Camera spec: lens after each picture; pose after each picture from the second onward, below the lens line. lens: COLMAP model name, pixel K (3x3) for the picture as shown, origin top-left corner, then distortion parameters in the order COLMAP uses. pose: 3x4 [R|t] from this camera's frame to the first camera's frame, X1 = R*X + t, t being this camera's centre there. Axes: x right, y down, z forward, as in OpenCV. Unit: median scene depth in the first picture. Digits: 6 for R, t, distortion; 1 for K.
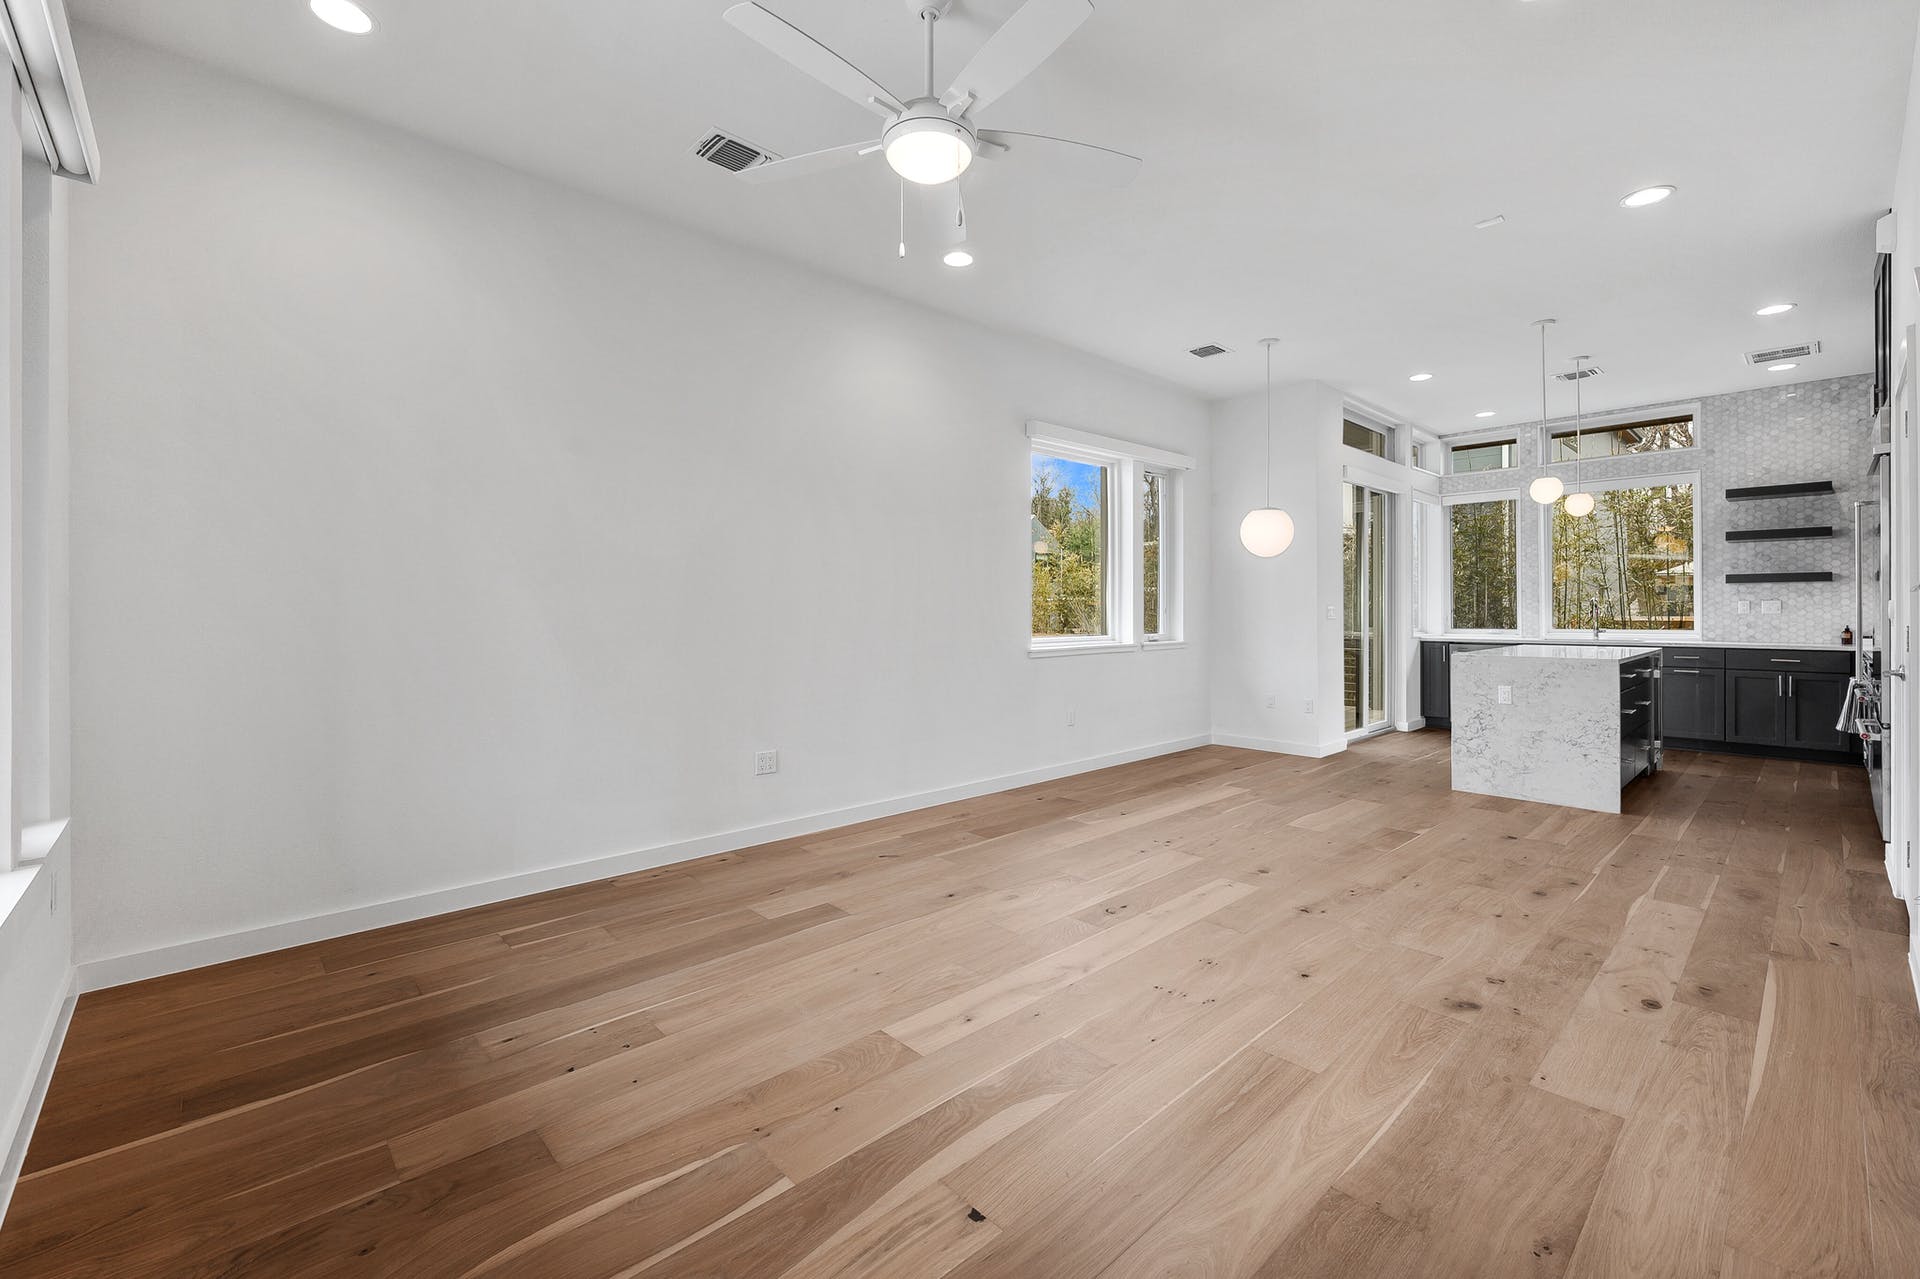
lens RADIAL K [[771.5, 0, 972.5], [0, 771.5, 608.7], [0, 0, 1]] dist [-0.001849, -0.000190]
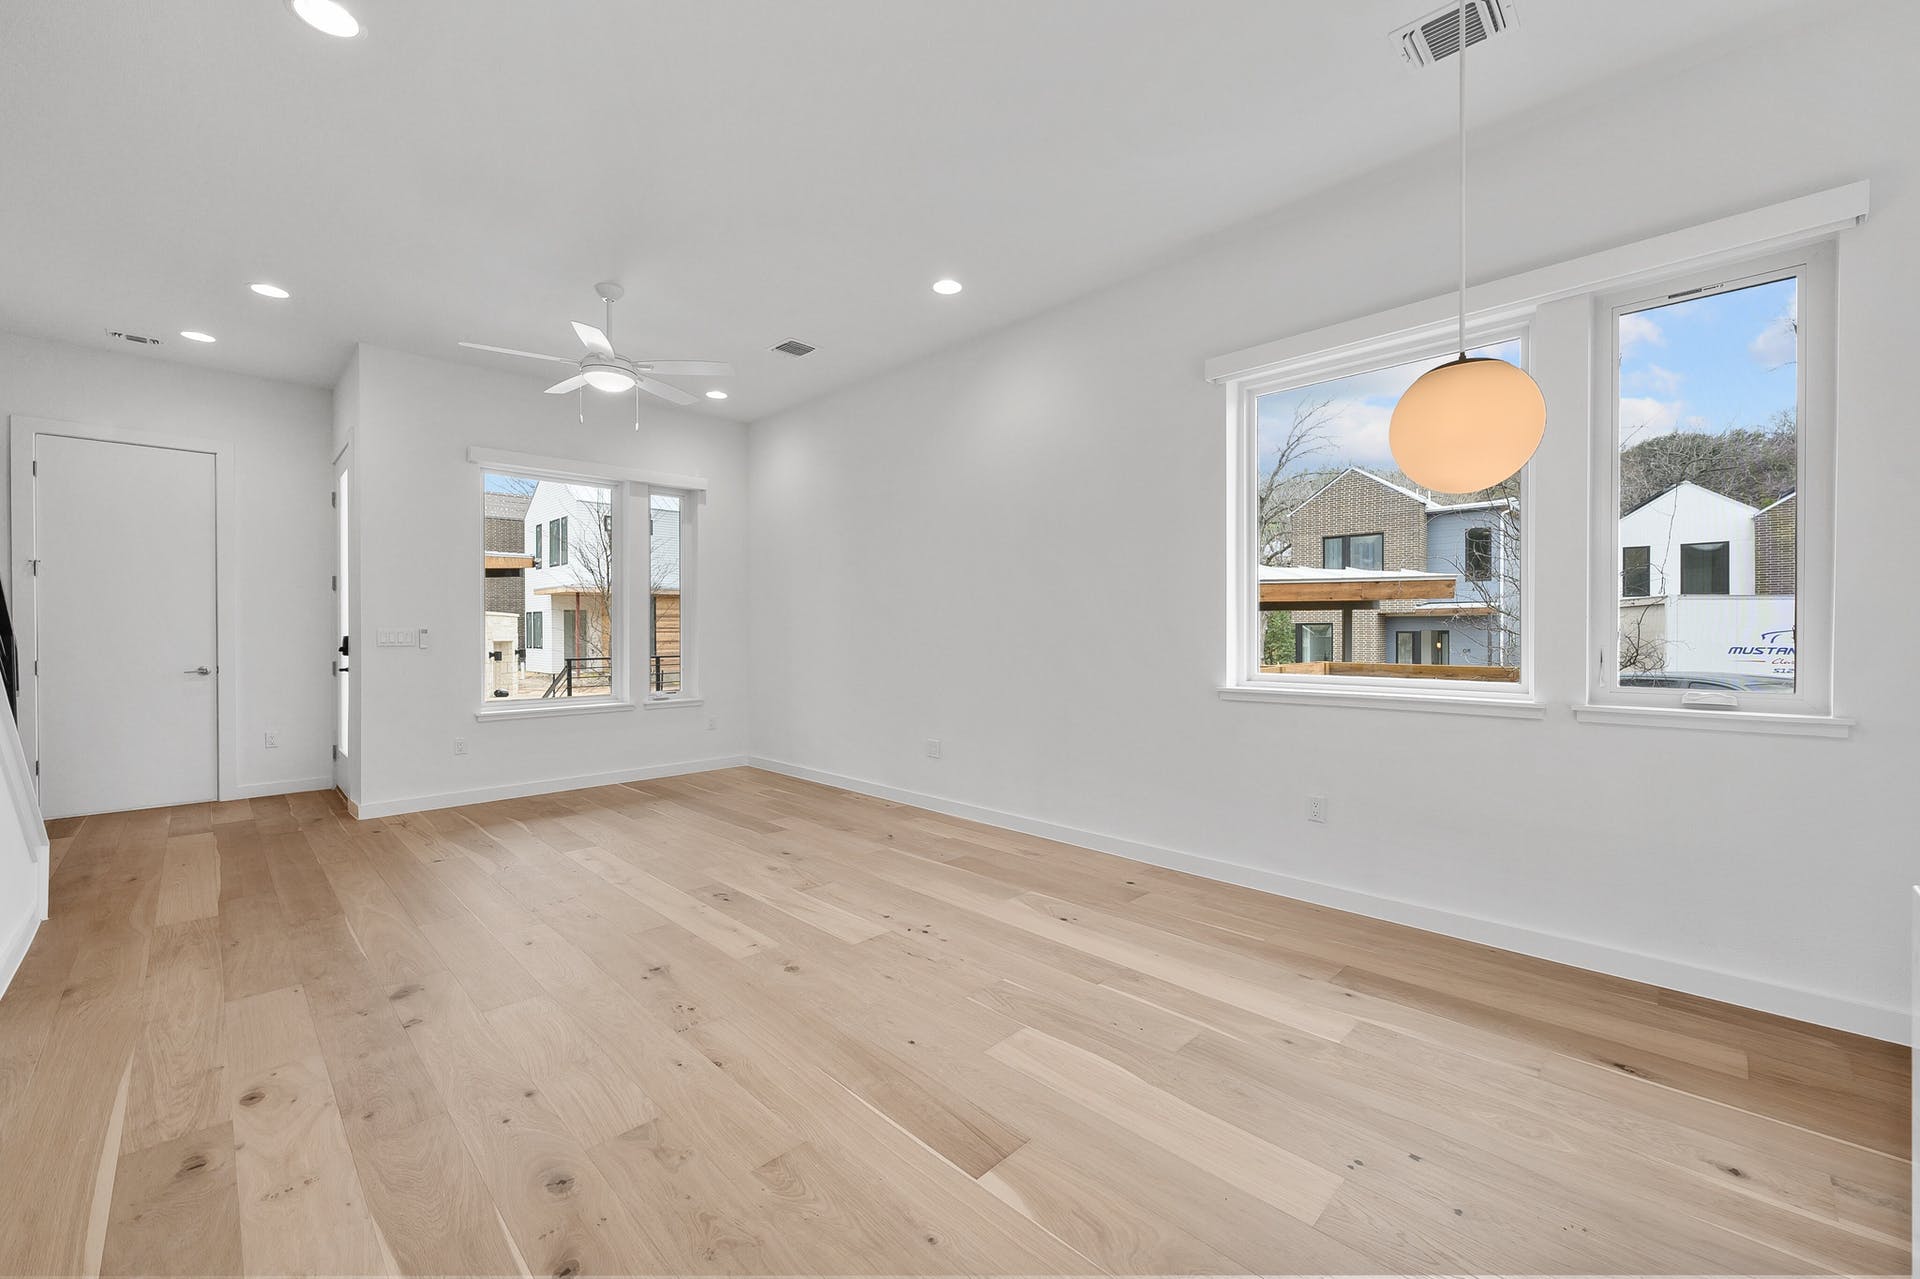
lens RADIAL K [[771.5, 0, 959.7], [0, 771.5, 634.0], [0, 0, 1]] dist [-0.001849, -0.000190]
pose [[0.042970, 0.007755, -0.999046, 2.246936], [0.002740, 0.999965, 0.007880, 0.008503], [0.999073, -0.003076, 0.042947, 2.231210]]
